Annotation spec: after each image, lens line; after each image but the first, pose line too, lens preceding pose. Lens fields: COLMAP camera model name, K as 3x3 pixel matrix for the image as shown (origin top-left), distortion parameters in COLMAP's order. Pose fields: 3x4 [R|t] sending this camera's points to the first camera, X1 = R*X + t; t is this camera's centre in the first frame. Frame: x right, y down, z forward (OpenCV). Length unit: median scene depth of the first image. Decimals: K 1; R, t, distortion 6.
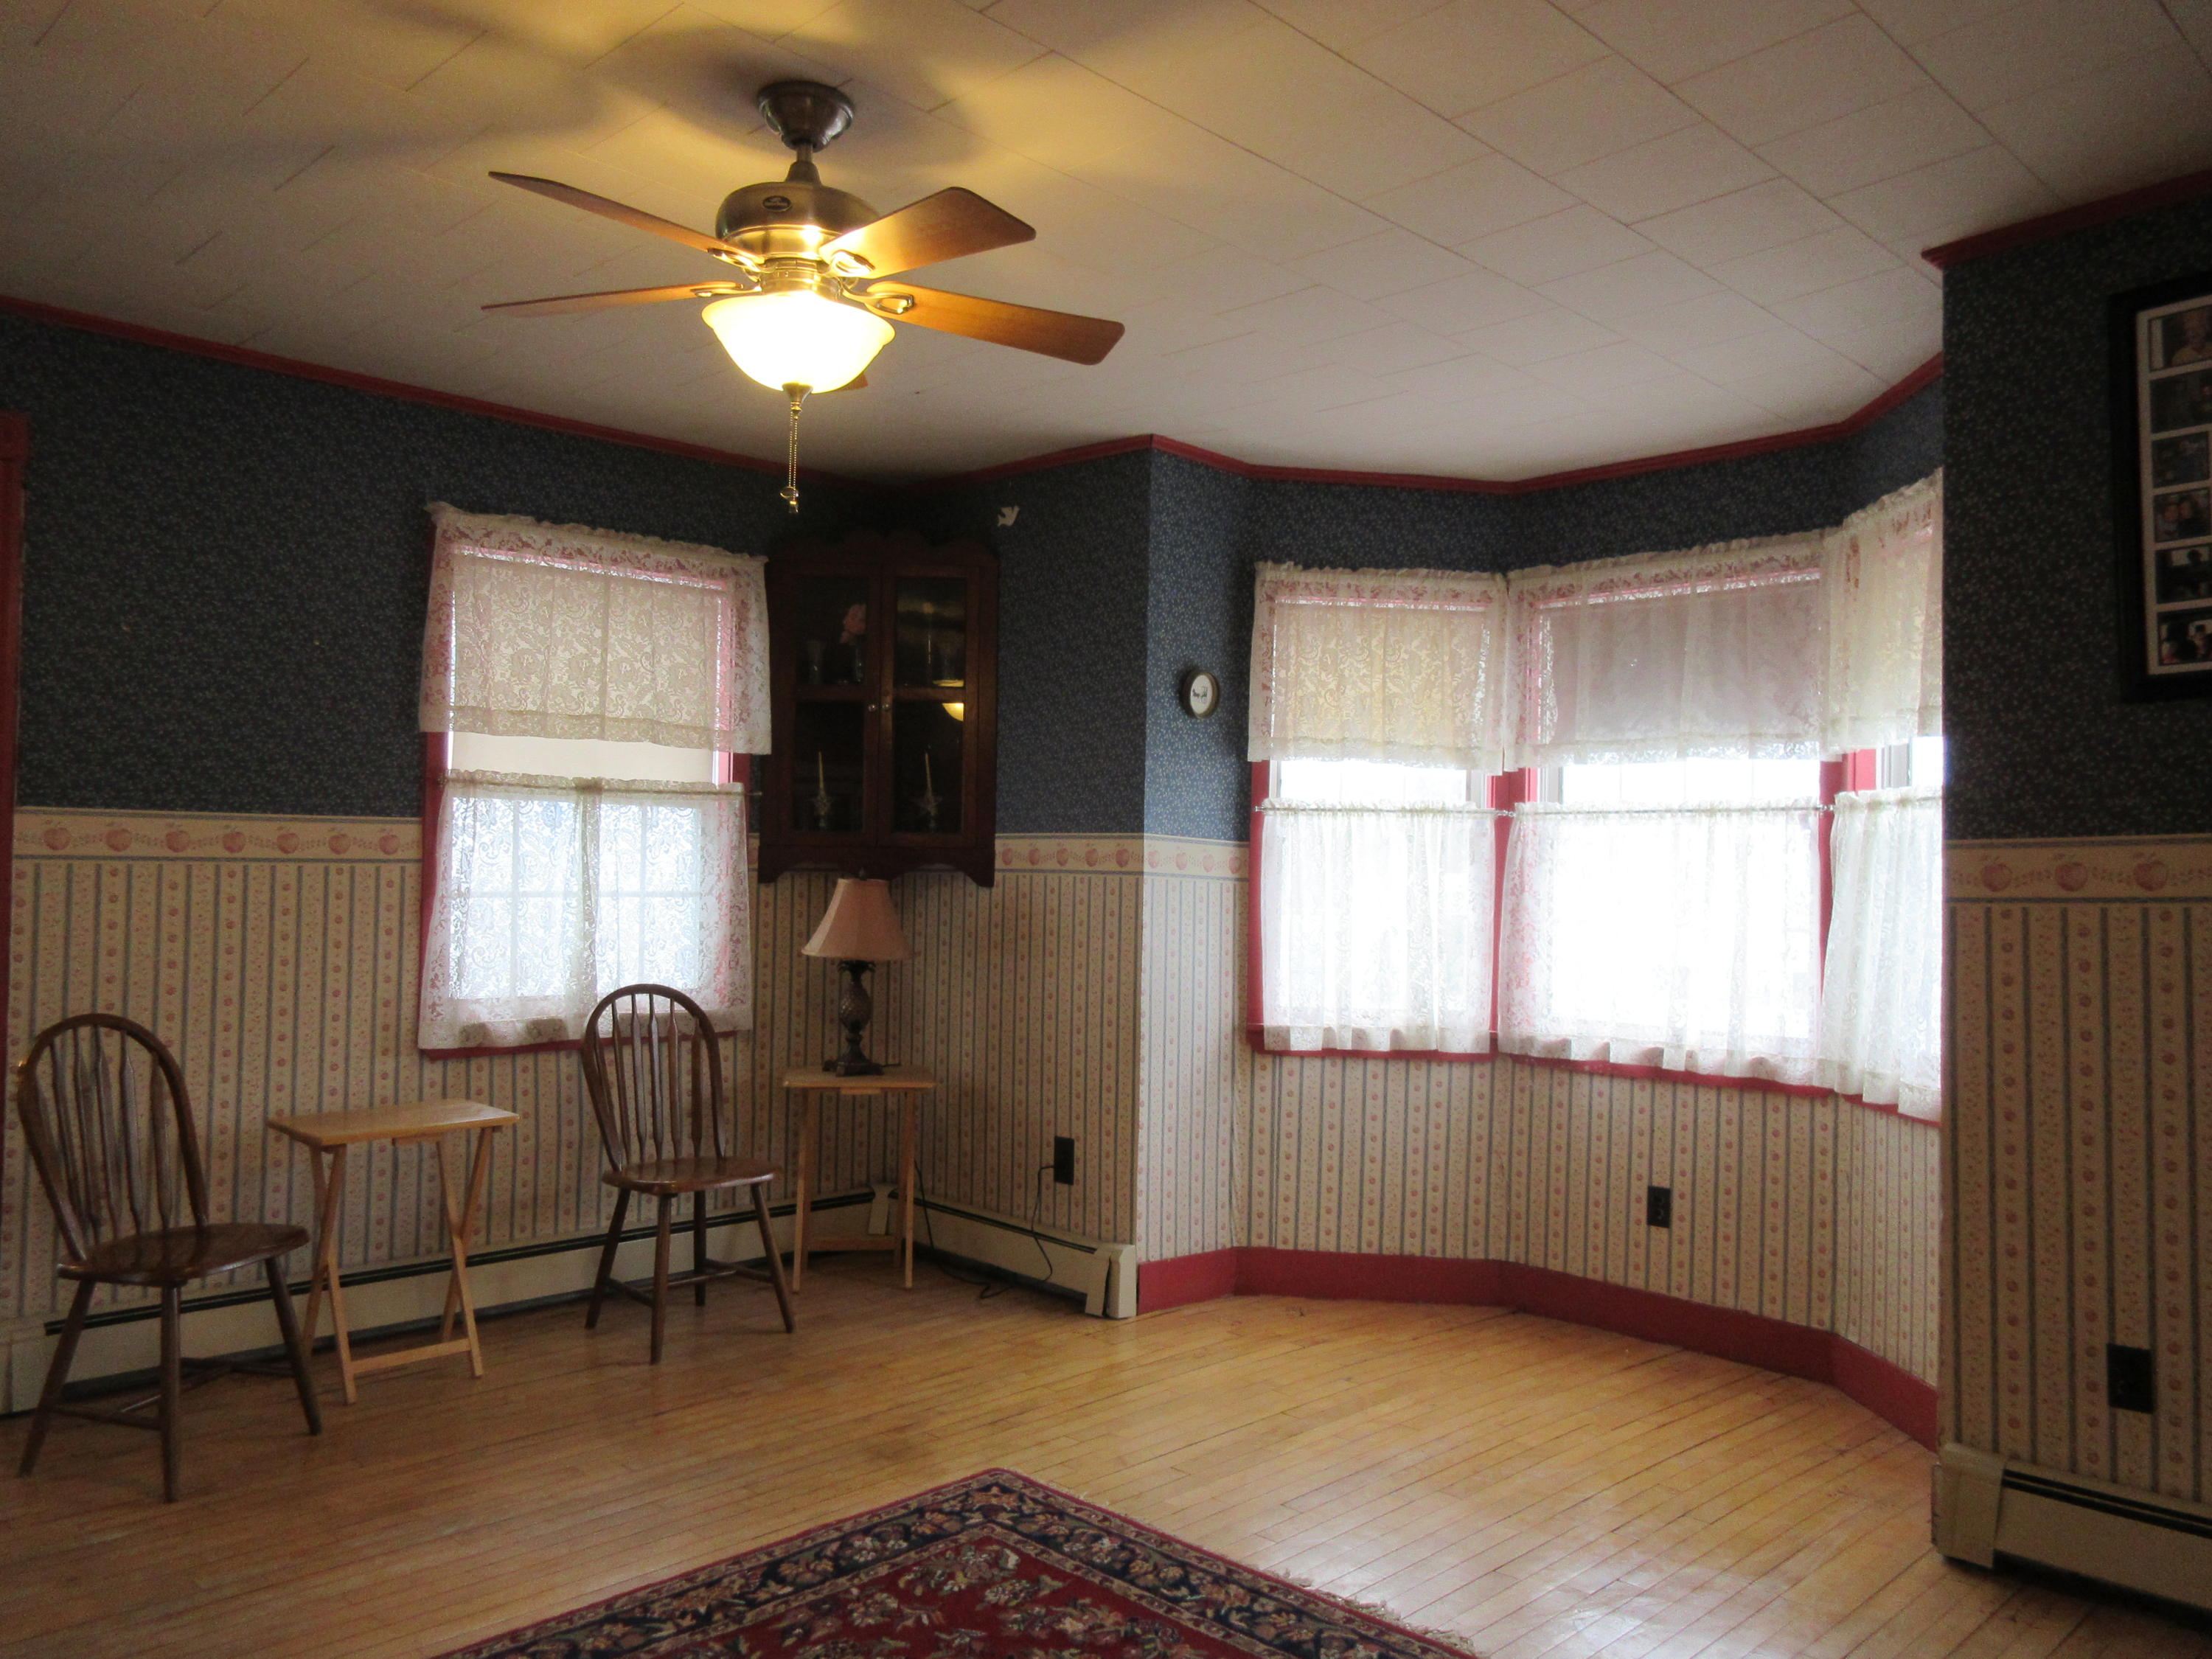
lens RADIAL K [[1666.1, 0, 1106.3], [0, 1666.1, 840.4], [0, 0, 1]] dist [0.021237, -0.013314]
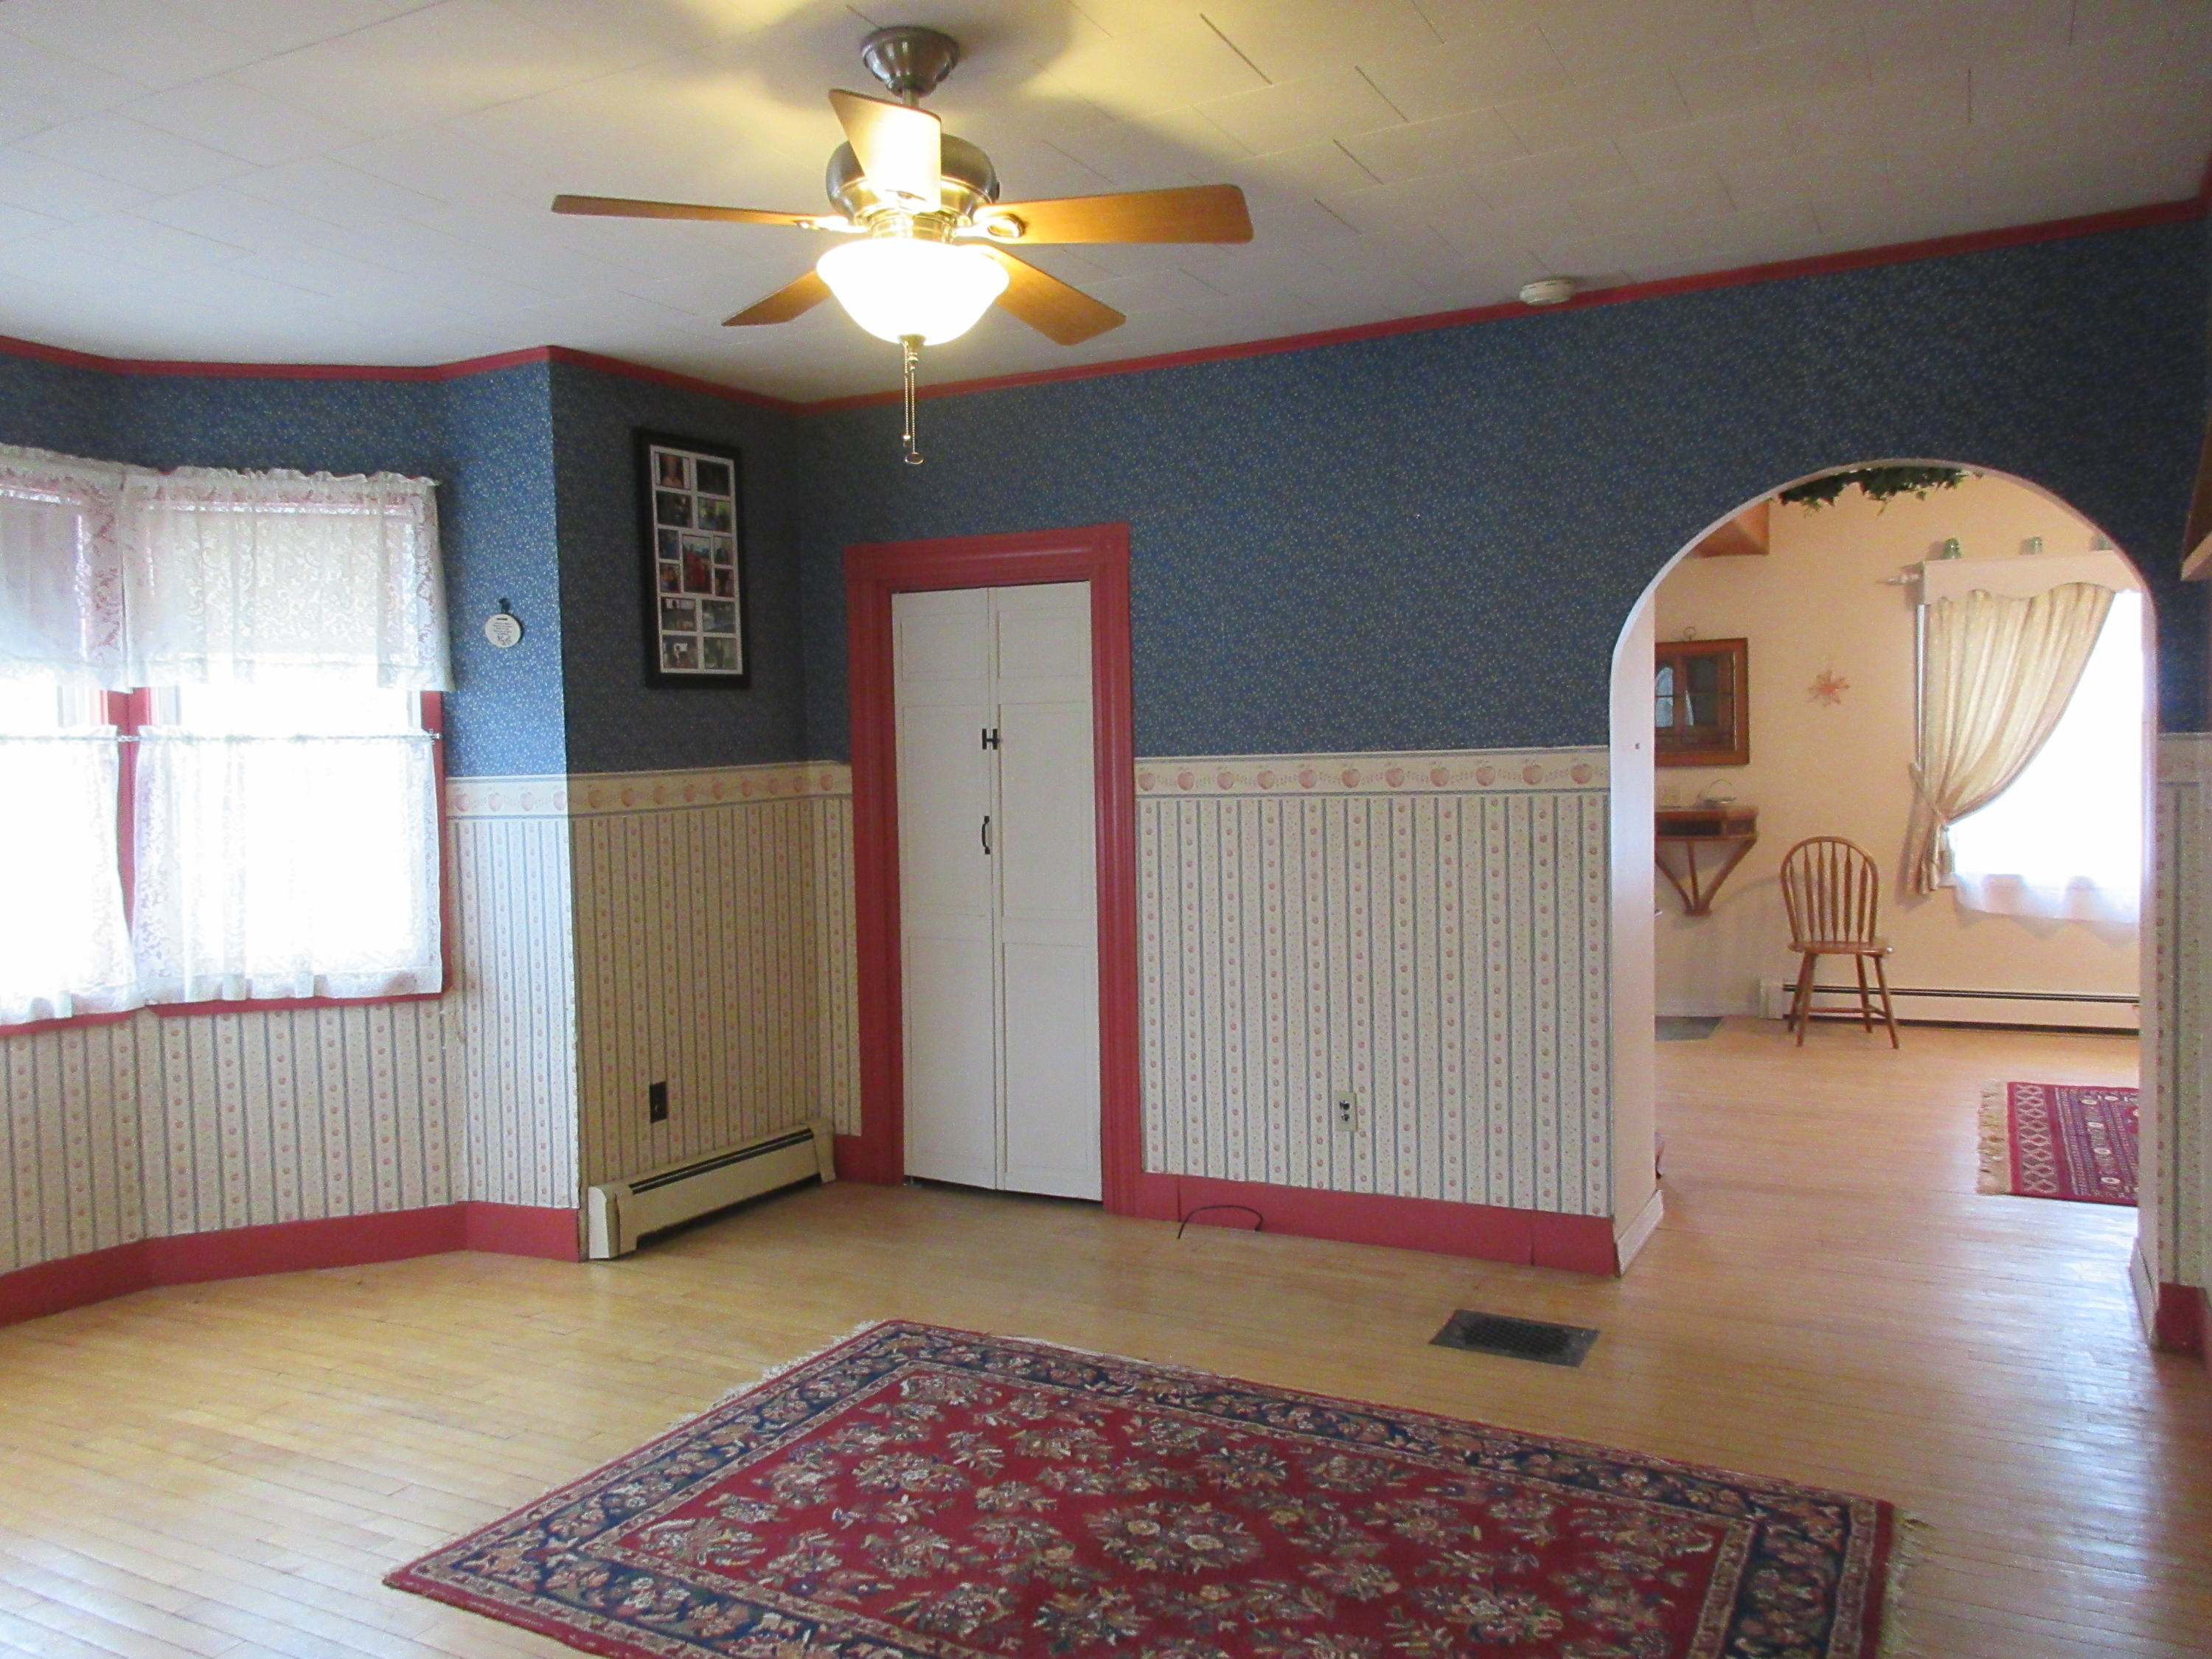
lens RADIAL K [[1666.1, 0, 1107.6], [0, 1666.1, 845.9], [0, 0, 1]] dist [0.021237, -0.013314]
pose [[-0.299504, -0.052251, 0.952663, -0.782563], [-0.010312, 0.998618, 0.051529, -0.013565], [-0.954039, 0.005609, -0.299629, 0.786318]]
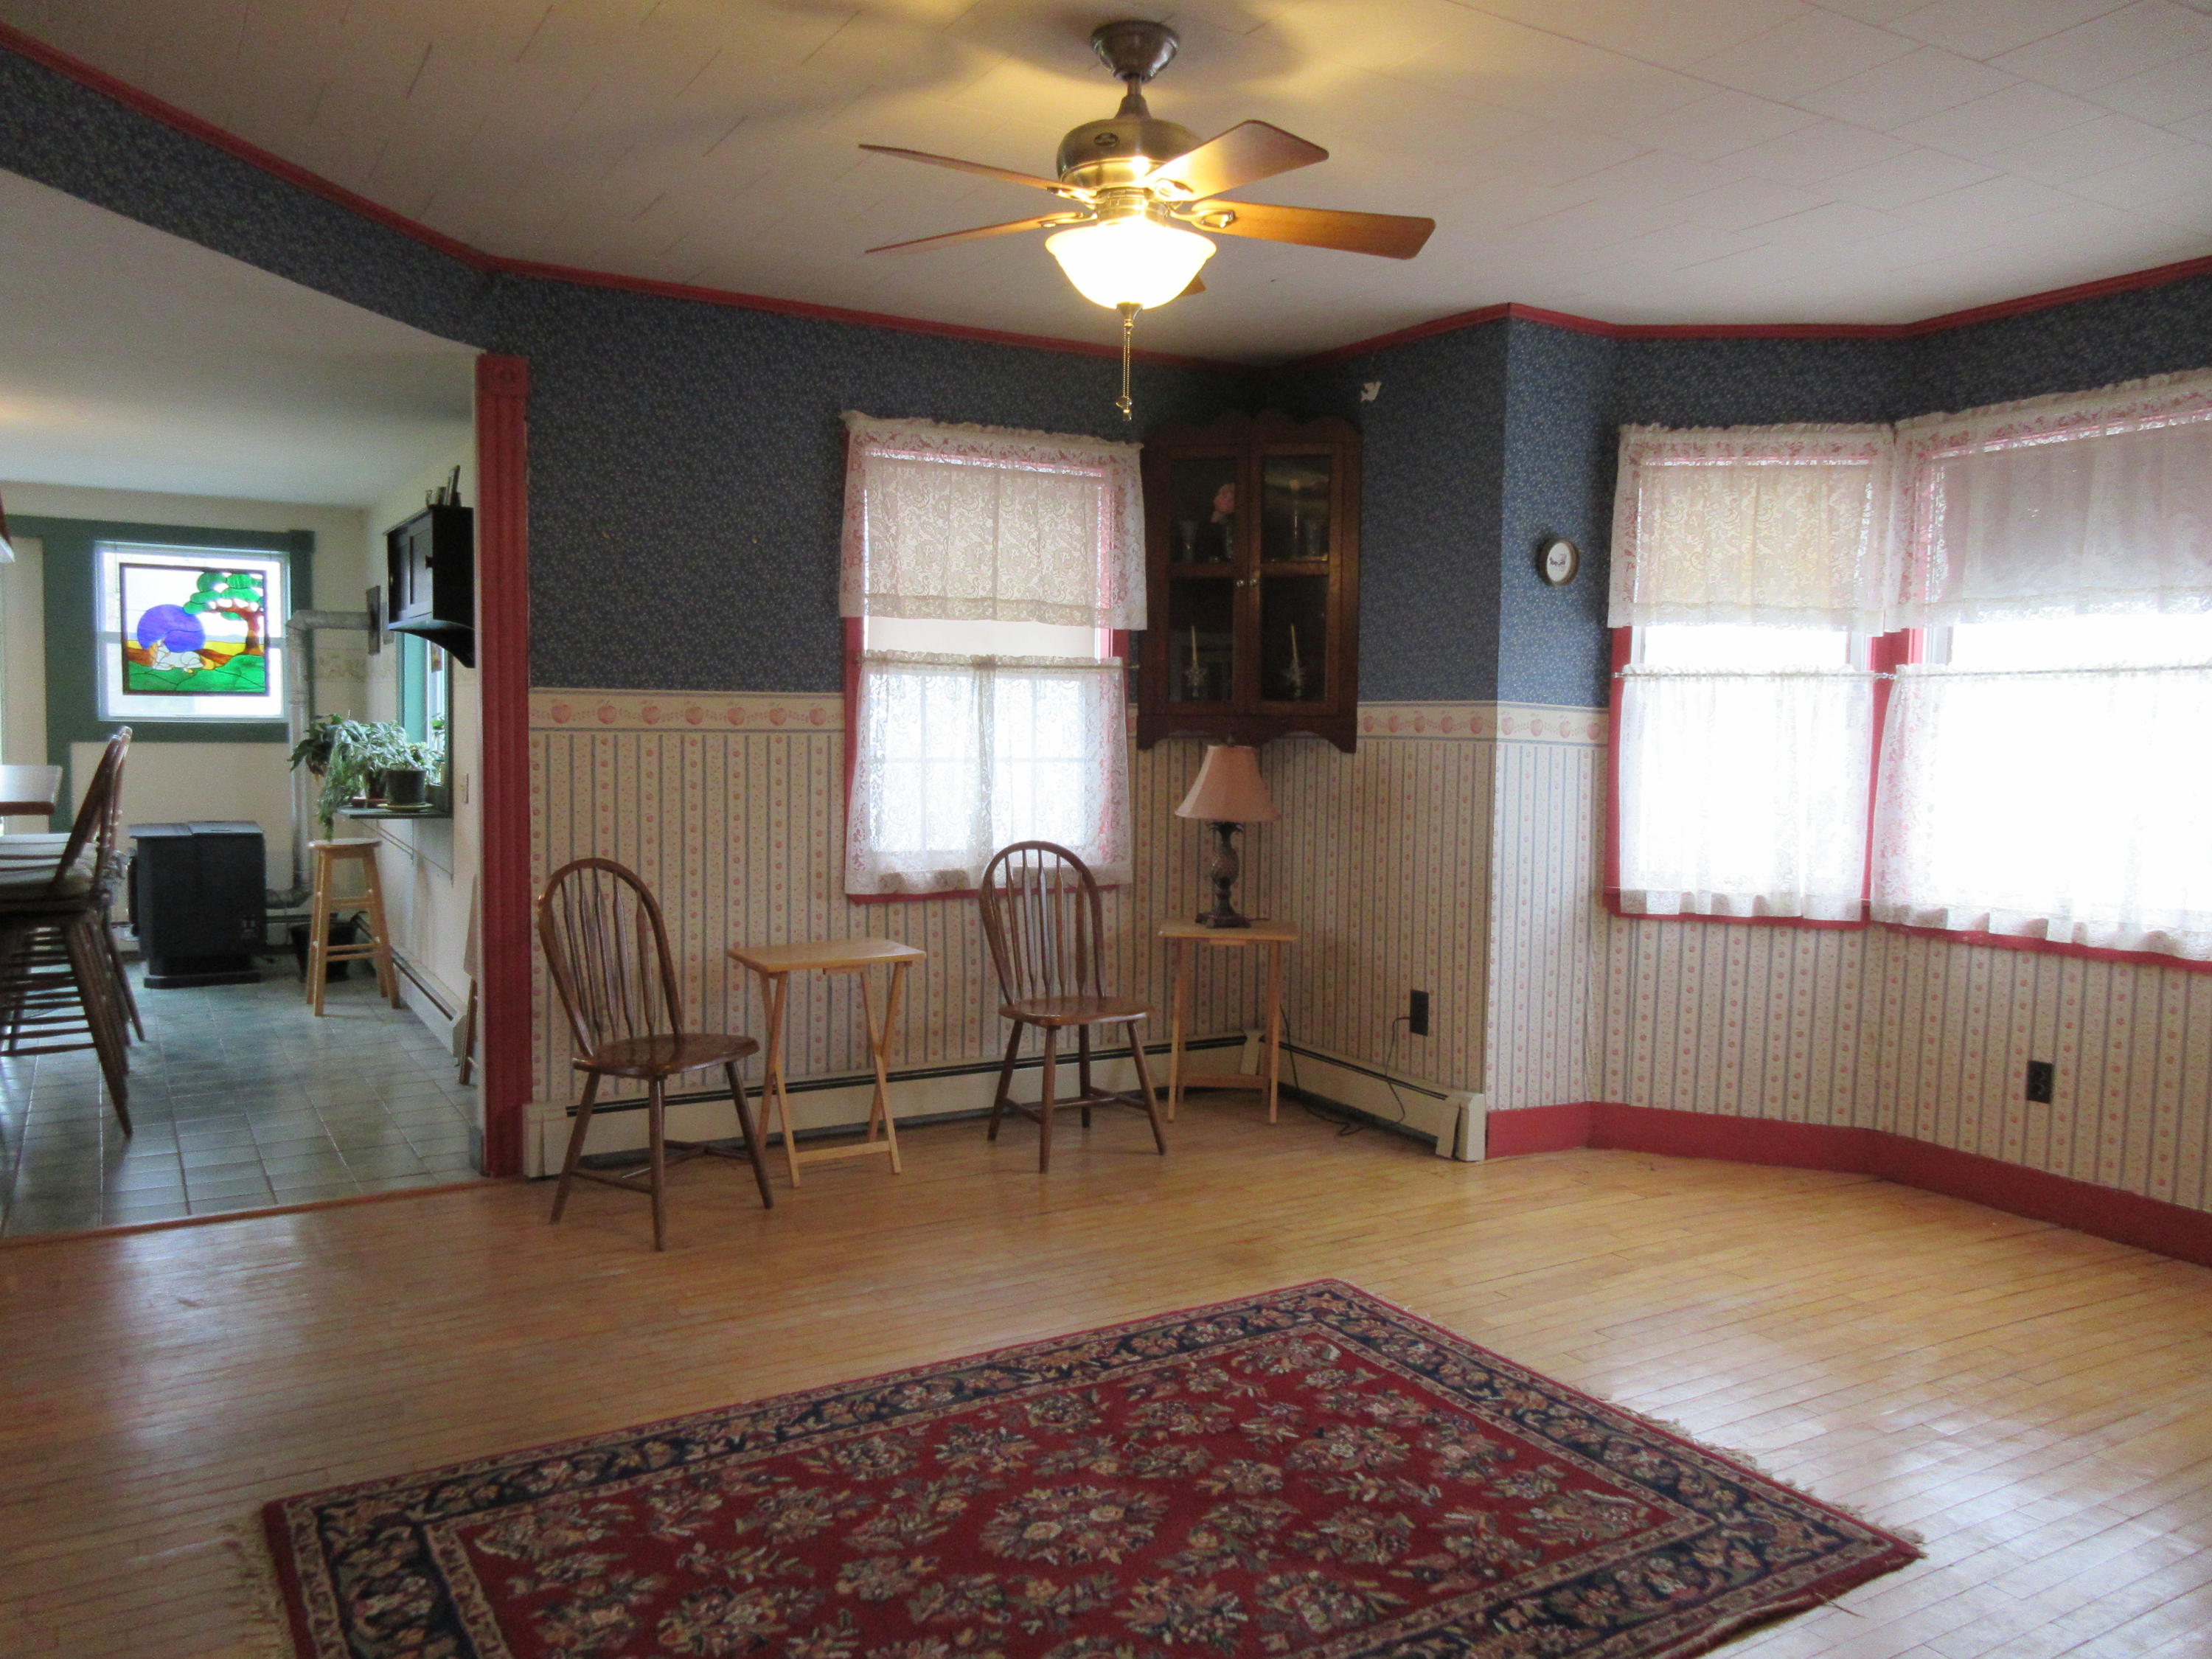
lens RADIAL K [[1666.1, 0, 1105.1], [0, 1666.1, 842.7], [0, 0, 1]] dist [0.021237, -0.013314]
pose [[0.968747, 0.011913, -0.247764, 0.051563], [0.008640, 0.996619, 0.081703, -0.003407], [0.247900, -0.081291, 0.965369, -0.069854]]
